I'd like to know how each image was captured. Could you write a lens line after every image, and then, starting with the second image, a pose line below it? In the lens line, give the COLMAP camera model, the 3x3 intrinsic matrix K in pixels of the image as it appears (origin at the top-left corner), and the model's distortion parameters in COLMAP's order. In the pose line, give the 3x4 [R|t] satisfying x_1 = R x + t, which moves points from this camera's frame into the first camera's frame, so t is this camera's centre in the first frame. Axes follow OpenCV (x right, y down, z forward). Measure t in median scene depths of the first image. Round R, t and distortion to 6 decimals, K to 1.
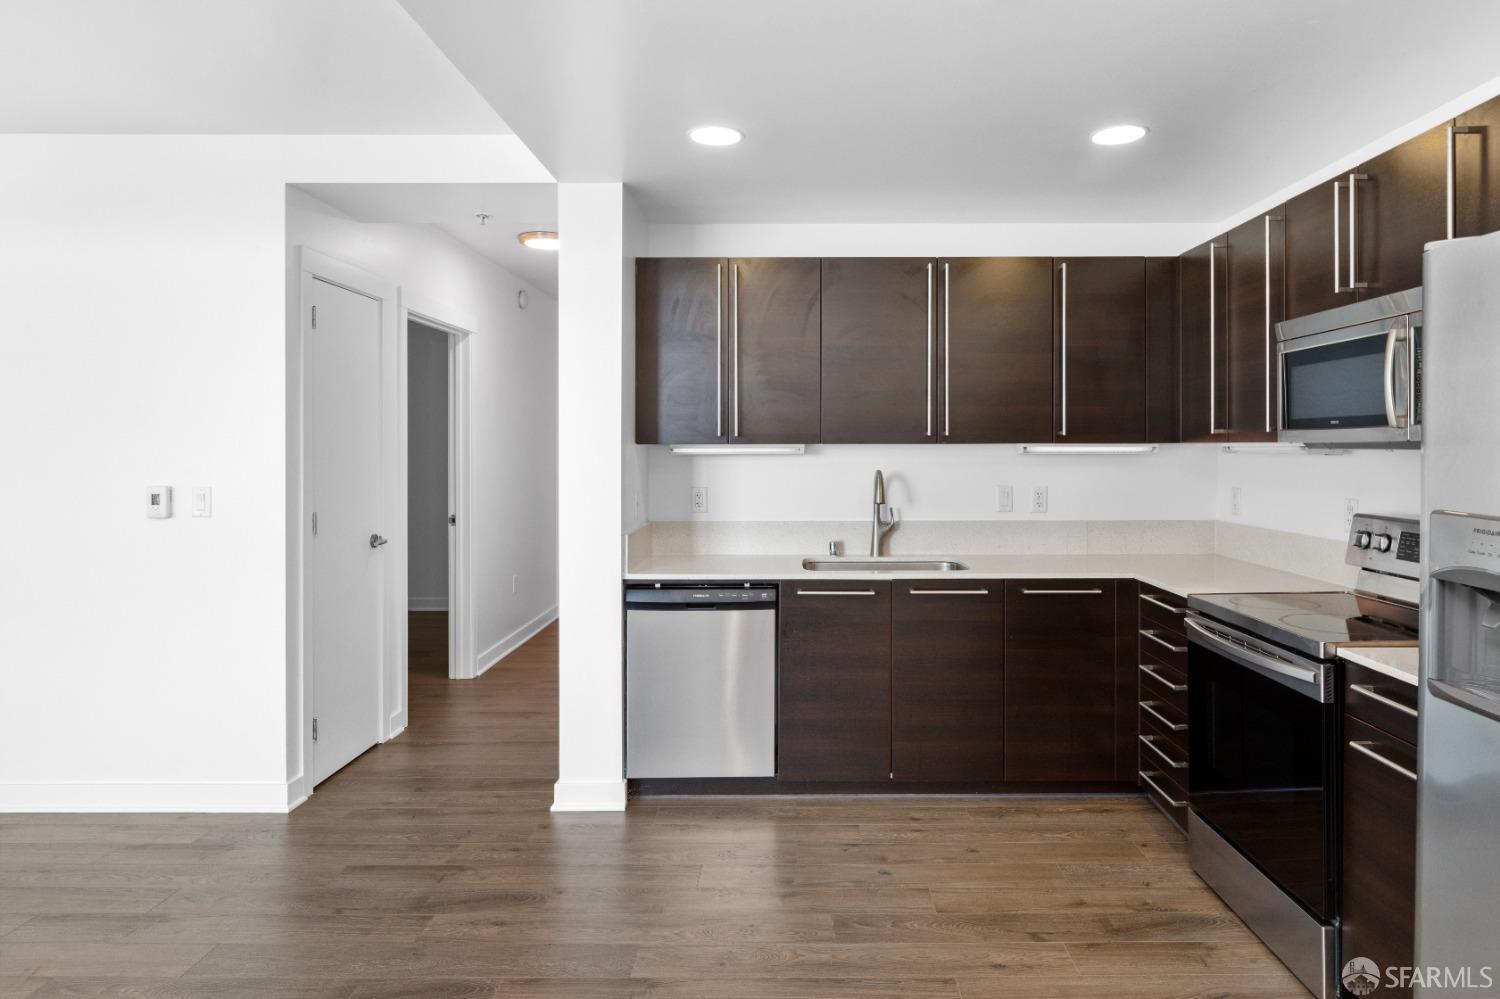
lens RADIAL K [[899.2, 0, 791.4], [0, 899.2, 451.7], [0, 0, 1]] dist [-0.001942, 0.000403]
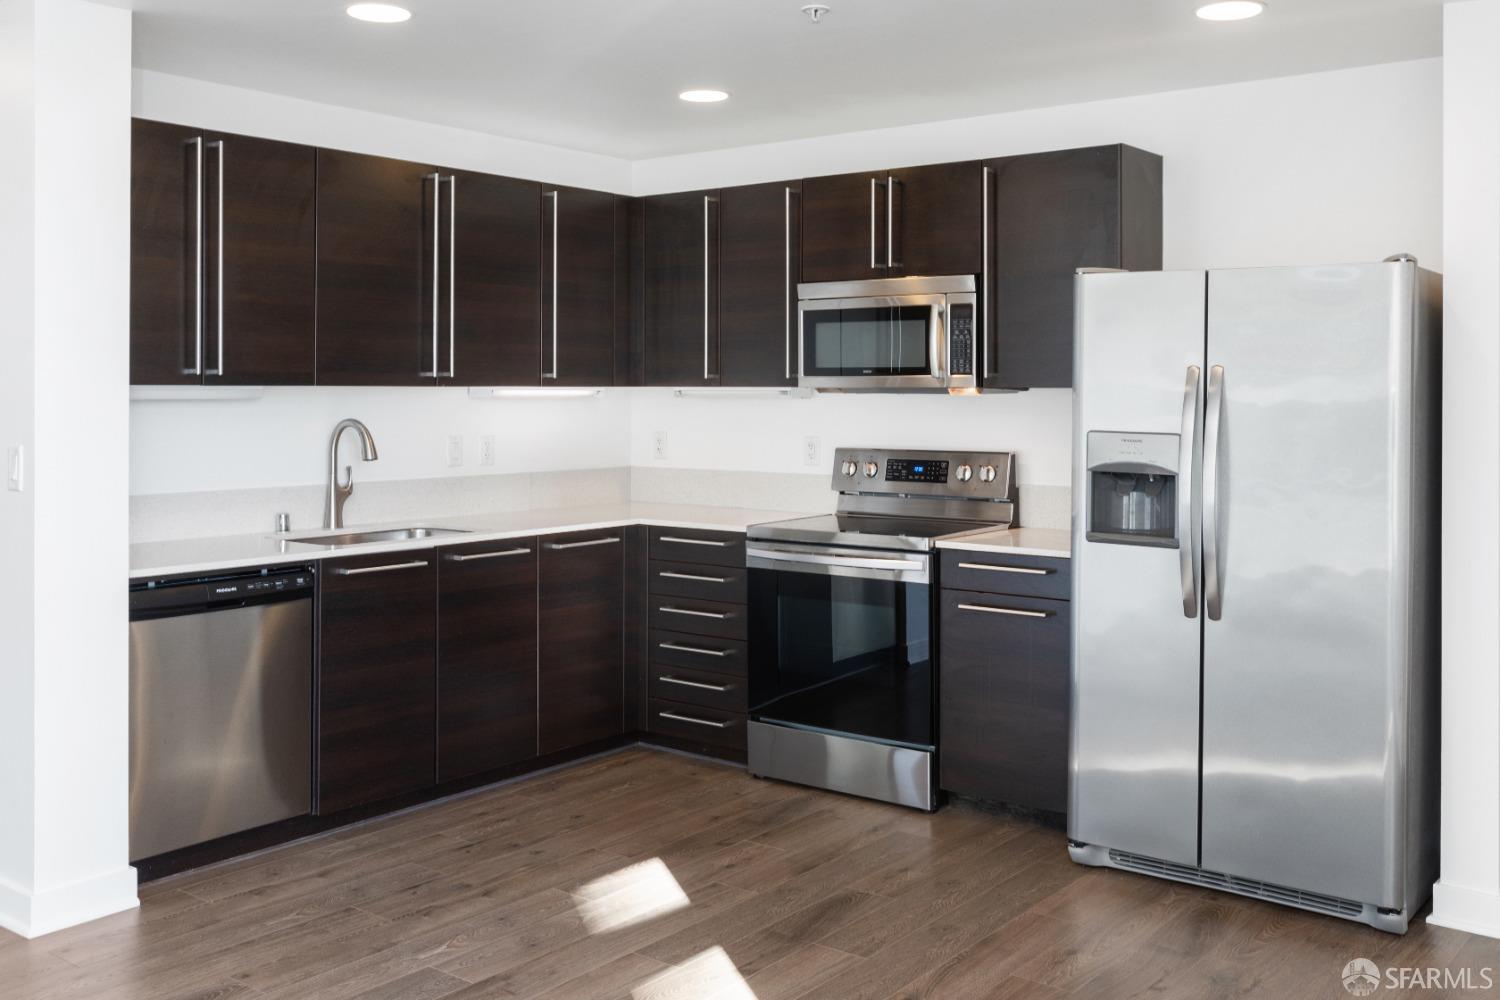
lens RADIAL K [[1397.8, 0, 745.4], [0, 1397.8, 397.4], [0, 0, 1]] dist [-0.001866, 0.000000]
pose [[0.621183, 0.003167, 0.783659, -0.750623], [-0.000061, 0.999992, -0.003993, 0.007814], [-0.783666, 0.002433, 0.621178, -0.047222]]
